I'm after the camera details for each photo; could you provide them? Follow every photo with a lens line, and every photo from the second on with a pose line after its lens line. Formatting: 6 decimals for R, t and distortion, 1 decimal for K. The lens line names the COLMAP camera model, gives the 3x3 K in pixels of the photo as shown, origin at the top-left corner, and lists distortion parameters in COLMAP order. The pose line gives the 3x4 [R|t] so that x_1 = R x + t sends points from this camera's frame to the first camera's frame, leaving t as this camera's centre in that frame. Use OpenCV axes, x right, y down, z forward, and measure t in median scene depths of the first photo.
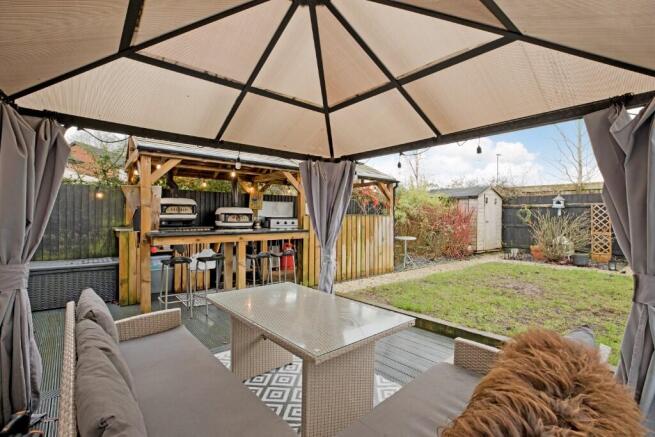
lens RADIAL K [[307.3, 0, 328.1], [0, 307.3, 207.7], [0, 0, 1]] dist [-0.025980, 0.003891]
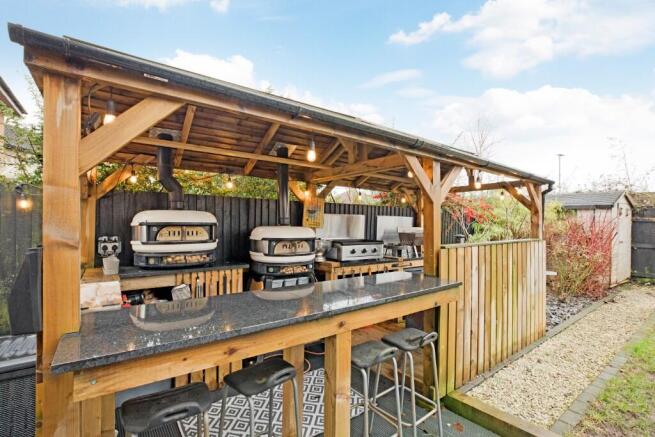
lens RADIAL K [[307.3, 0, 326.1], [0, 307.3, 219.4], [0, 0, 1]] dist [-0.025980, 0.003891]
pose [[0.998956, 0.006509, -0.045215, -0.188801], [-0.005698, 0.999821, 0.018048, -0.022317], [0.045324, -0.017772, 0.998814, 0.416343]]
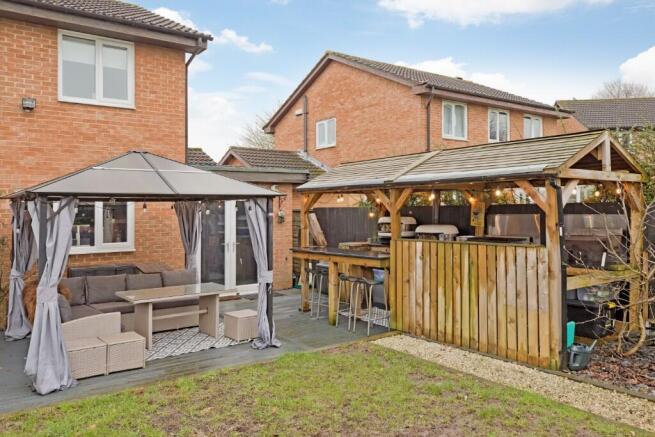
lens RADIAL K [[522.2, 0, 323.7], [0, 522.2, 213.4], [0, 0, 1]] dist [0.016926, 0.017112]
pose [[-0.057998, 0.002270, -0.998314, 1.042698], [0.035637, 0.999365, 0.000202, -0.039711], [0.997680, -0.035565, -0.058042, 0.729305]]
